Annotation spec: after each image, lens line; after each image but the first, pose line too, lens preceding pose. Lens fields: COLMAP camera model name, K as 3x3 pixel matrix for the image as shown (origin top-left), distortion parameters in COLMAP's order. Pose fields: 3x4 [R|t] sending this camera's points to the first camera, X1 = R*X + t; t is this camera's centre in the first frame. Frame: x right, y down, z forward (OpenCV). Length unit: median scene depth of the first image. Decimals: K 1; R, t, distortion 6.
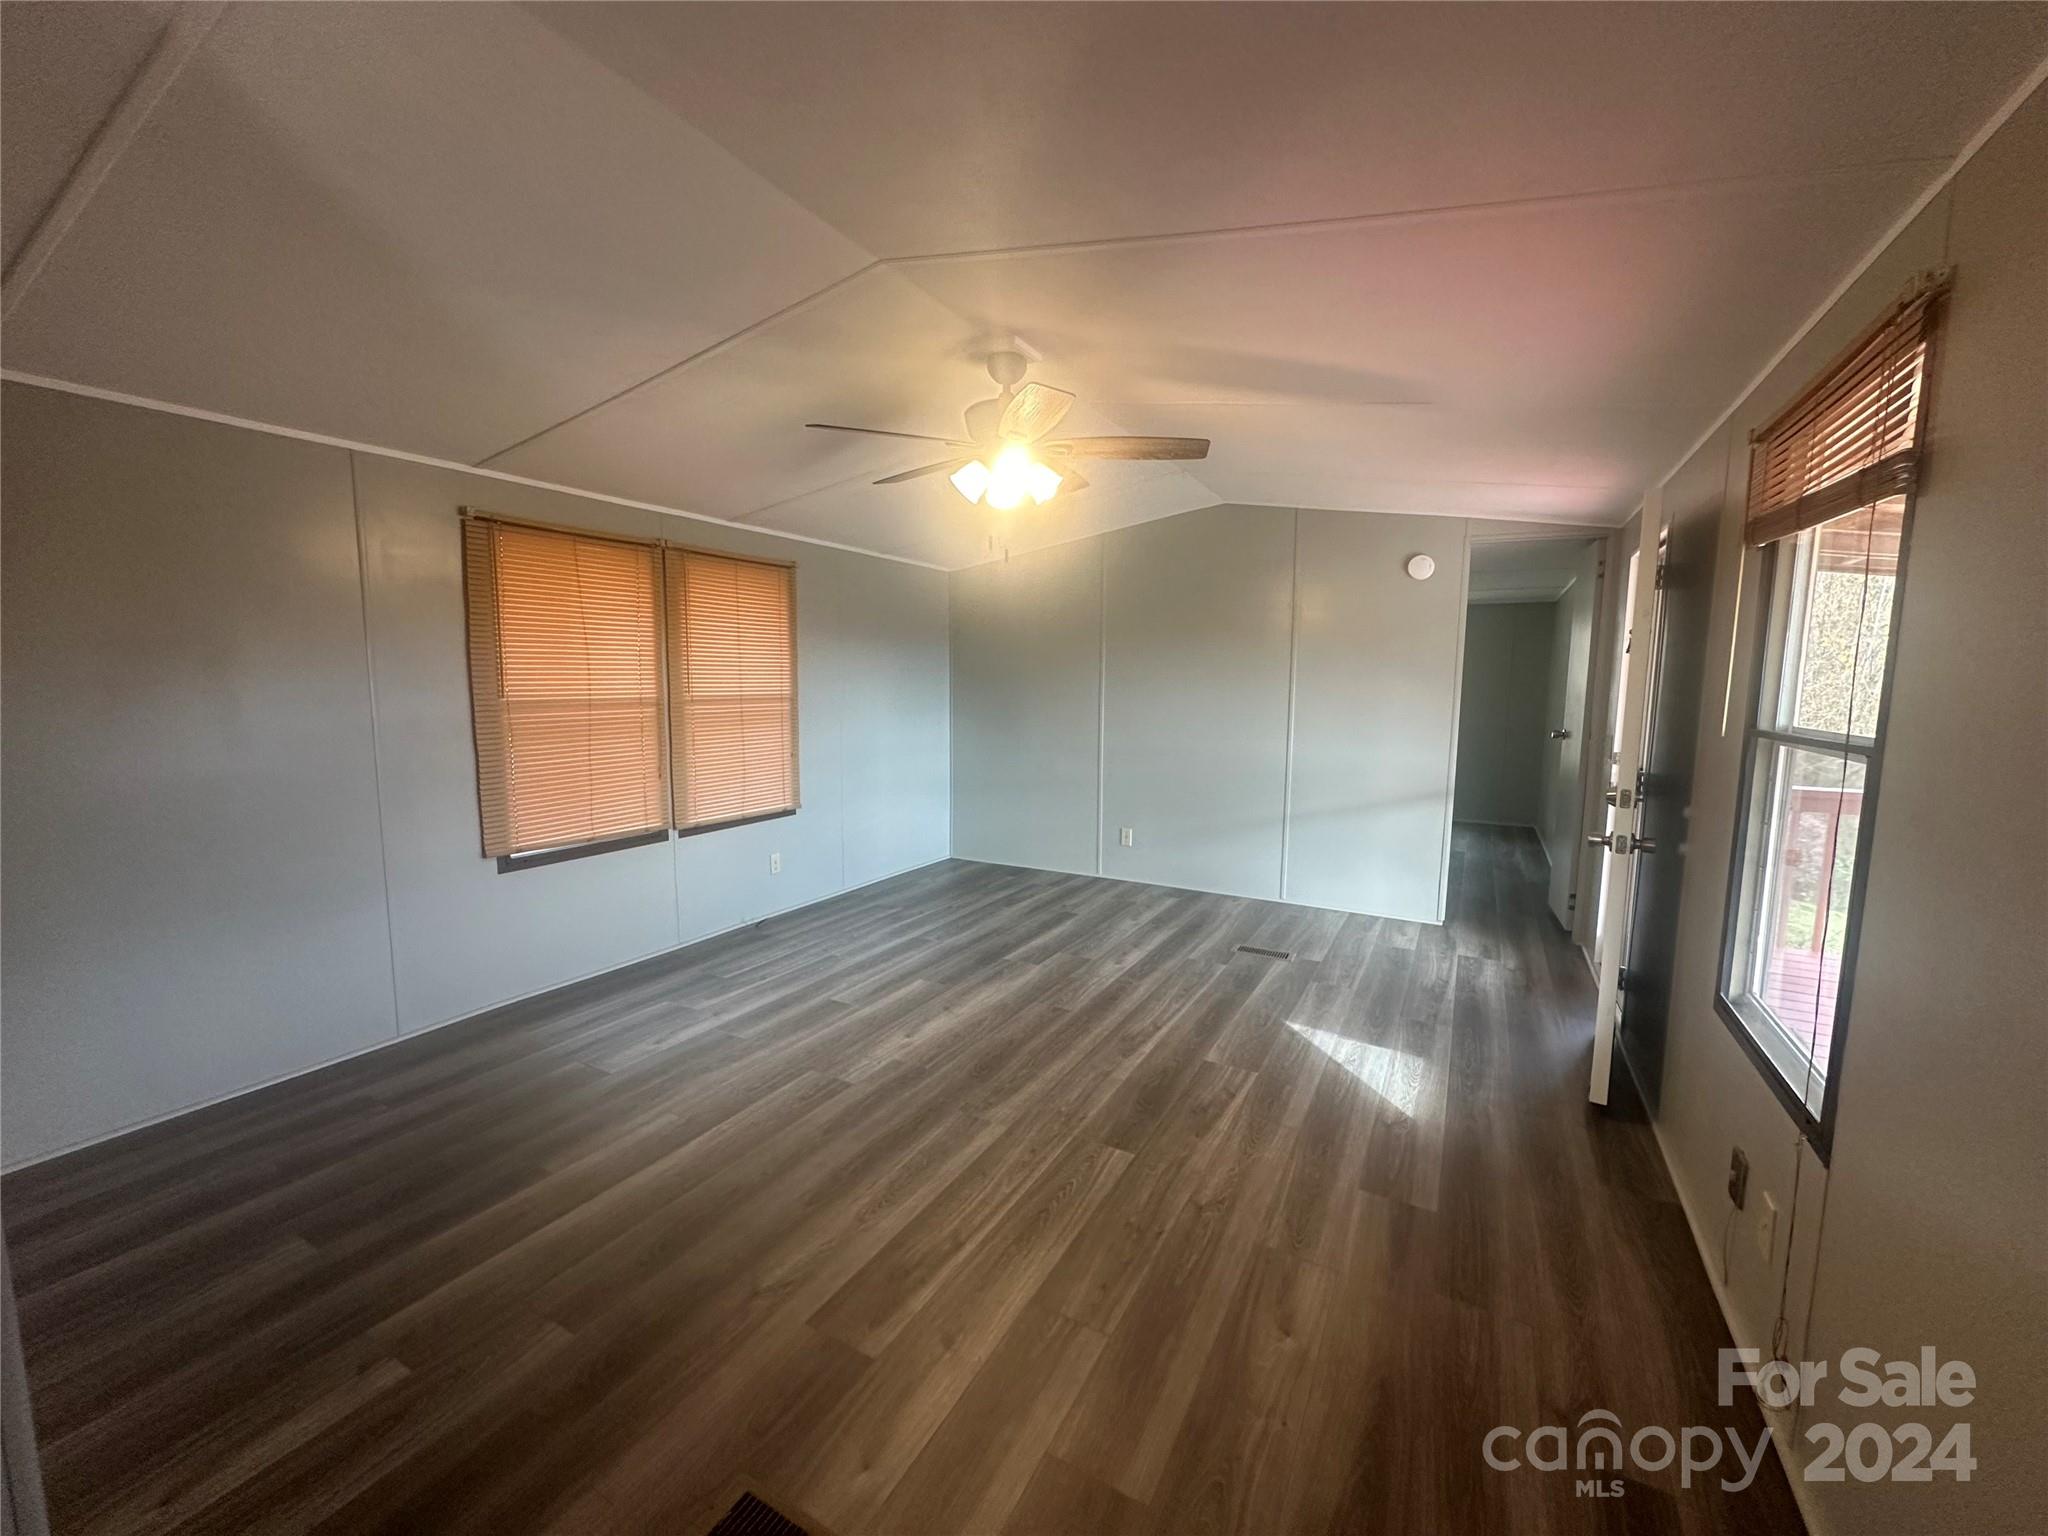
lens RADIAL K [[816.0, 0, 1022.9], [0, 816.0, 769.0], [0, 0, 1]] dist [0.002455, -0.000294]
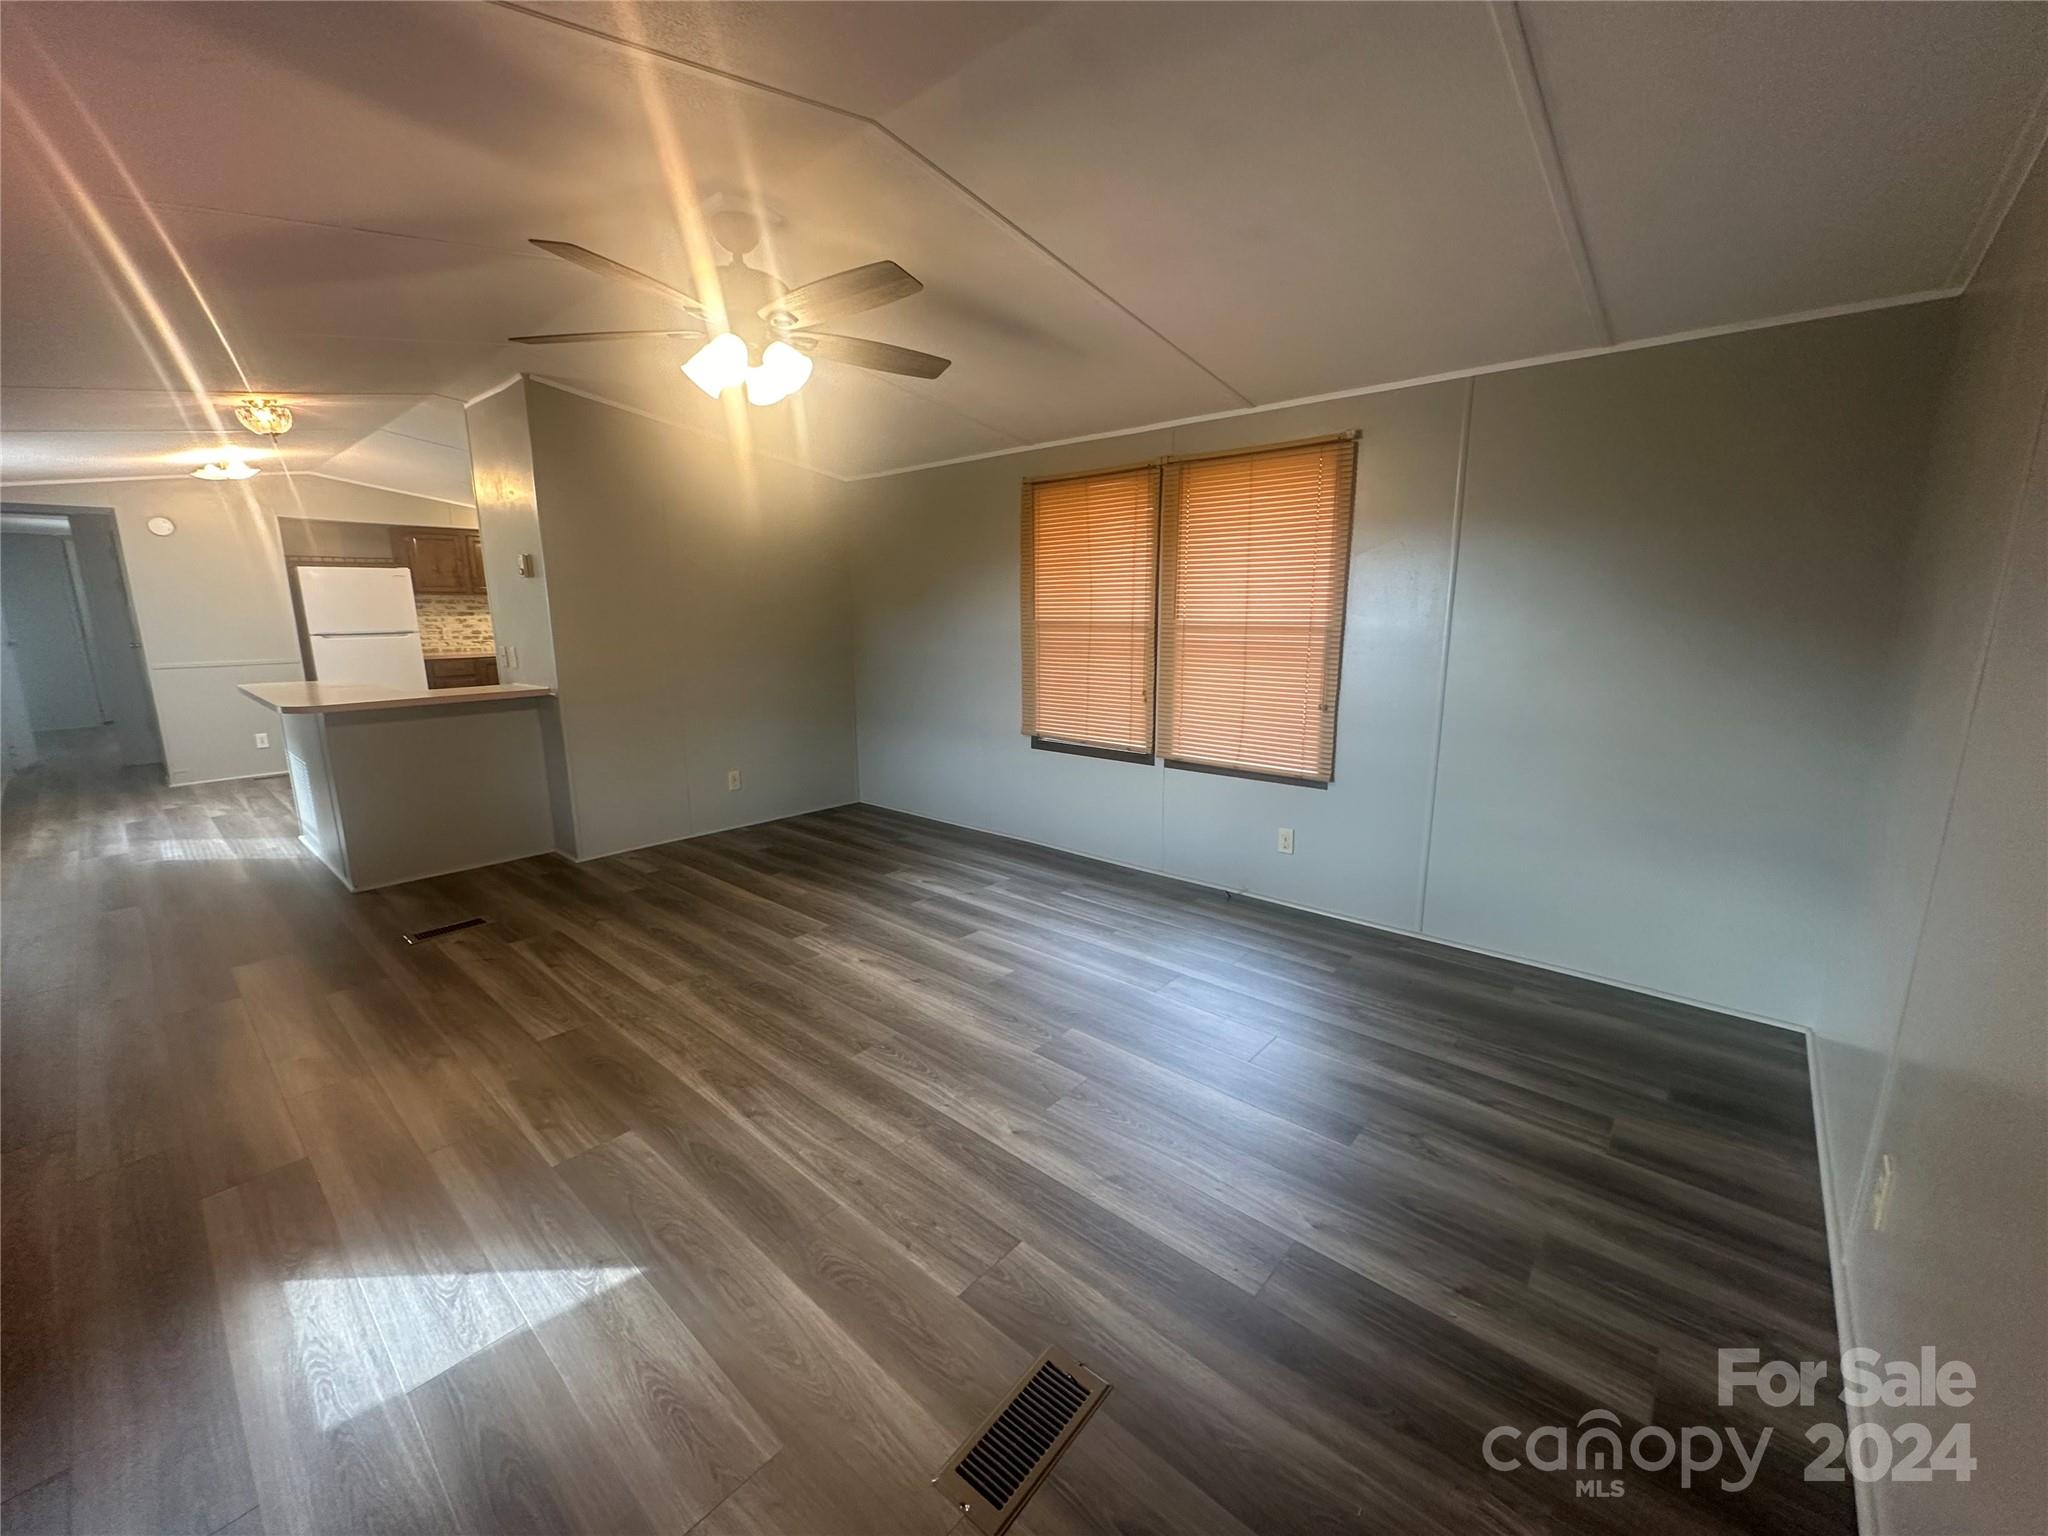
lens RADIAL K [[816.0, 0, 1025.6], [0, 816.0, 770.7], [0, 0, 1]] dist [0.002455, -0.000294]
pose [[-0.214453, 0.188323, -0.958407, 0.715586], [-0.103530, 0.971326, 0.214027, -0.133649], [0.971232, 0.145123, -0.188807, 1.306442]]
